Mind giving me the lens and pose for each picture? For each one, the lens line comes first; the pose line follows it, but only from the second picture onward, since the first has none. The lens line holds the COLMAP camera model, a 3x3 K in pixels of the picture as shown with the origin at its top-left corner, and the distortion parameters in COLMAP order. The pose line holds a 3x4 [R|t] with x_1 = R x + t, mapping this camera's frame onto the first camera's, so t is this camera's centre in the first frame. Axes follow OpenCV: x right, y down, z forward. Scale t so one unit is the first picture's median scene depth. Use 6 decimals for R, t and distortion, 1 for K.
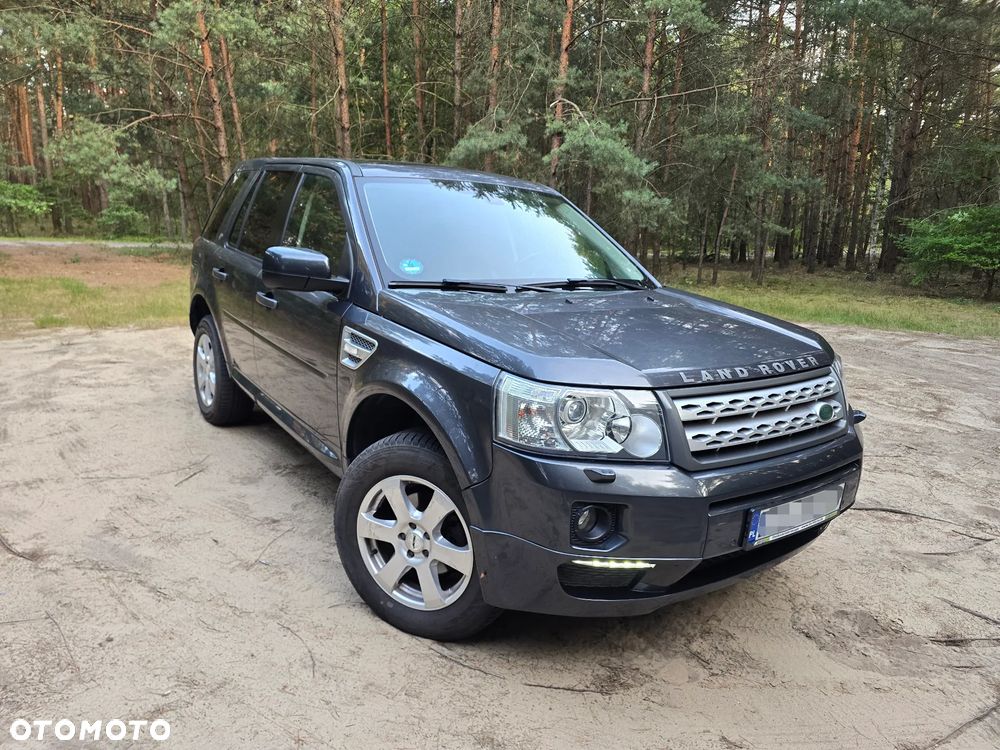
lens RADIAL K [[663.5, 0, 498.1], [0, 663.5, 379.8], [0, 0, 1]] dist [0.064563, -0.062728]
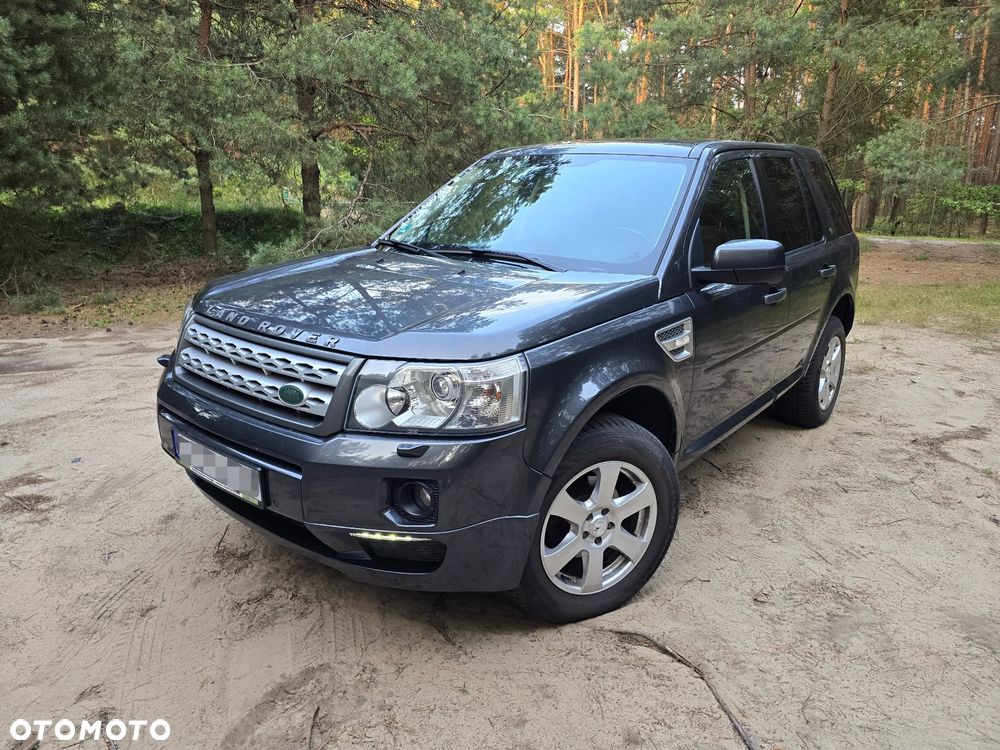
lens RADIAL K [[692.1, 0, 508.7], [0, 692.1, 352.6], [0, 0, 1]] dist [0.068248, -0.068185]
pose [[0.270573, 0.177466, -0.946201, 1.182070], [-0.227599, 0.966792, 0.116245, -0.143059], [0.935408, 0.183902, 0.301979, 0.830444]]
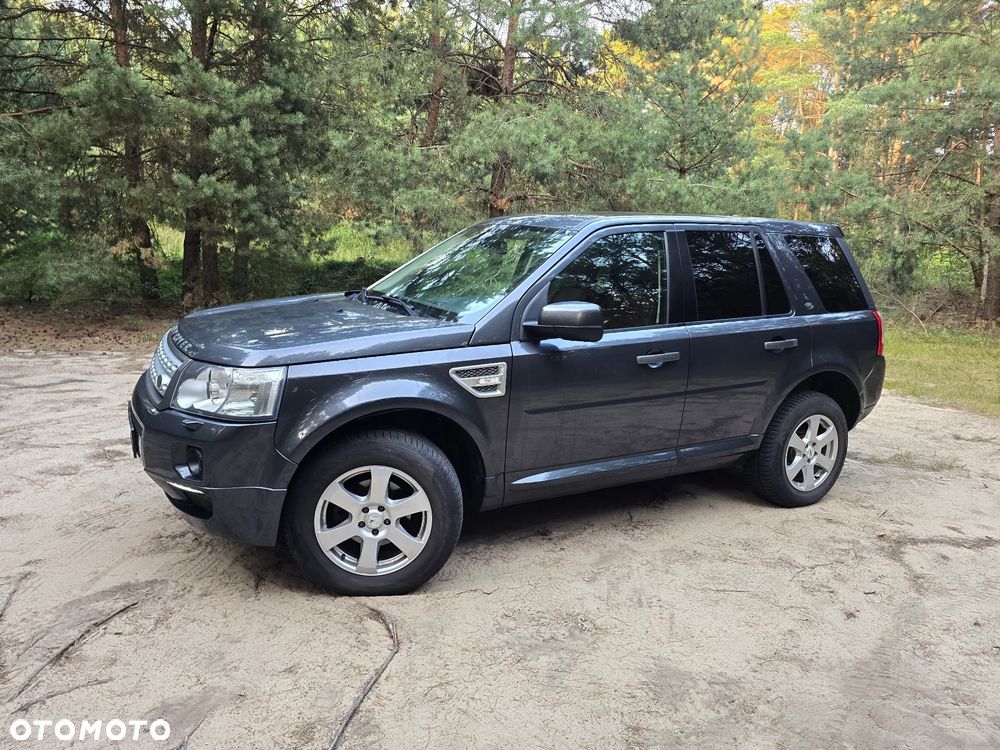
lens RADIAL K [[692.1, 0, 500.9], [0, 692.1, 344.0], [0, 0, 1]] dist [0.068248, -0.068185]
pose [[-0.105298, 0.088320, -0.990511, 1.445788], [-0.282649, 0.952310, 0.114961, -0.293288], [0.953426, 0.292072, -0.075313, 1.425489]]
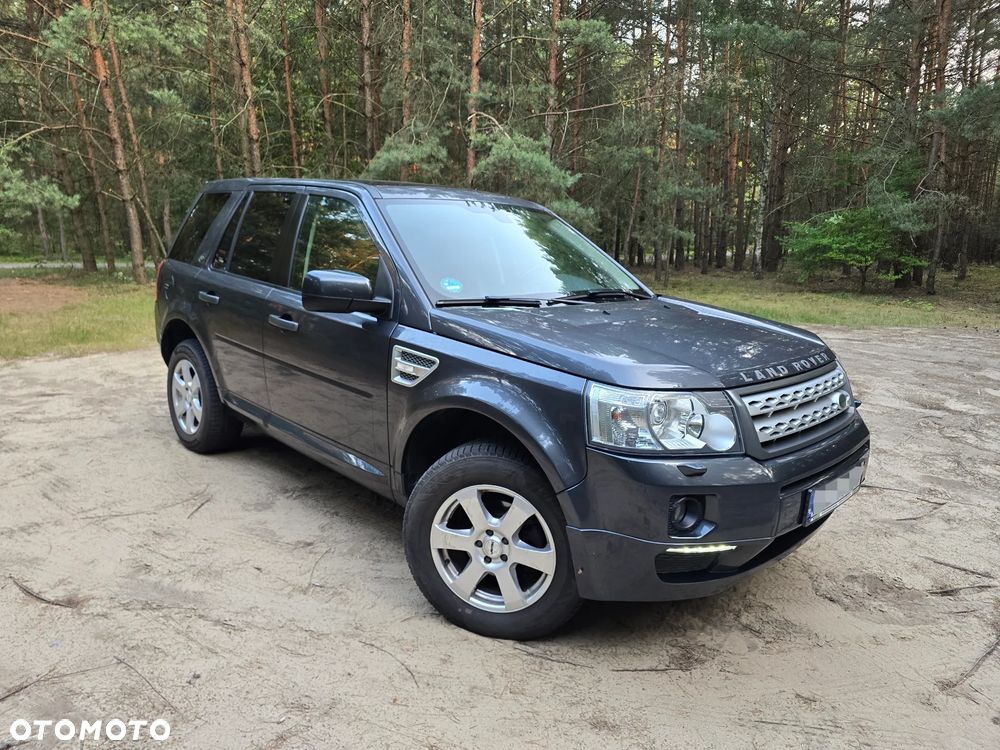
lens RADIAL K [[663.5, 0, 505.8], [0, 663.5, 373.9], [0, 0, 1]] dist [0.064563, -0.062728]
pose [[0.986829, -0.053690, 0.152598, -0.213220], [0.056708, 0.998271, -0.015493, -0.010794], [-0.151502, 0.023943, 0.988167, -0.038361]]
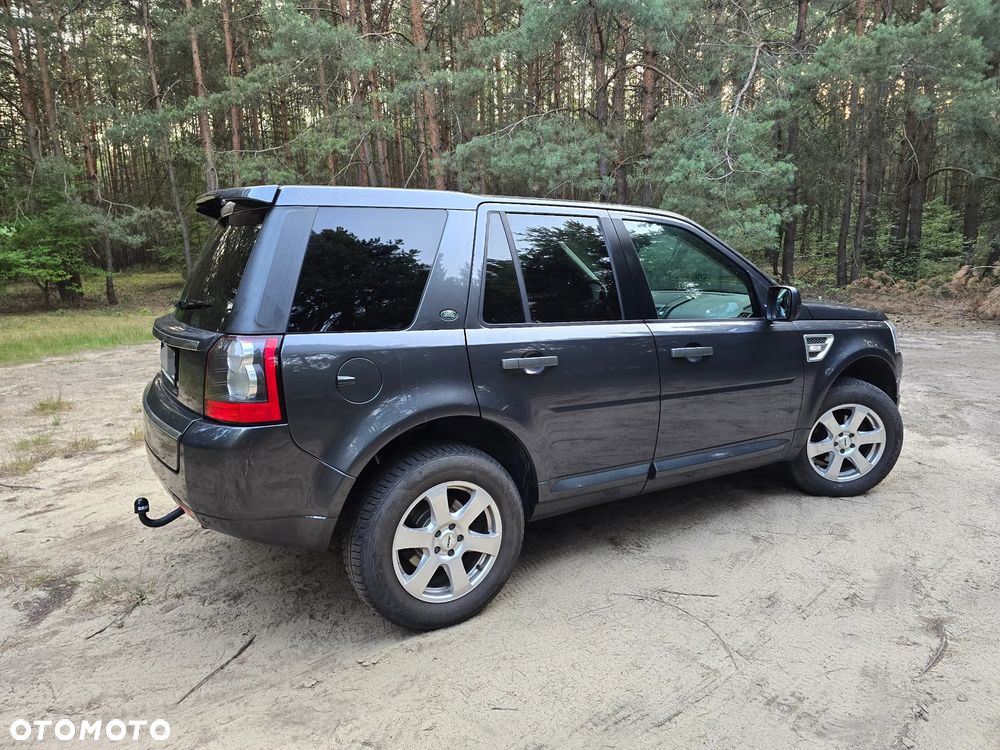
lens RADIAL K [[663.5, 0, 504.8], [0, 663.5, 373.4], [0, 0, 1]] dist [0.064563, -0.062728]
pose [[0.061472, -0.216971, 0.974241, -1.586269], [0.247331, 0.948955, 0.195734, -0.418299], [-0.966979, 0.228928, 0.111998, 1.408604]]
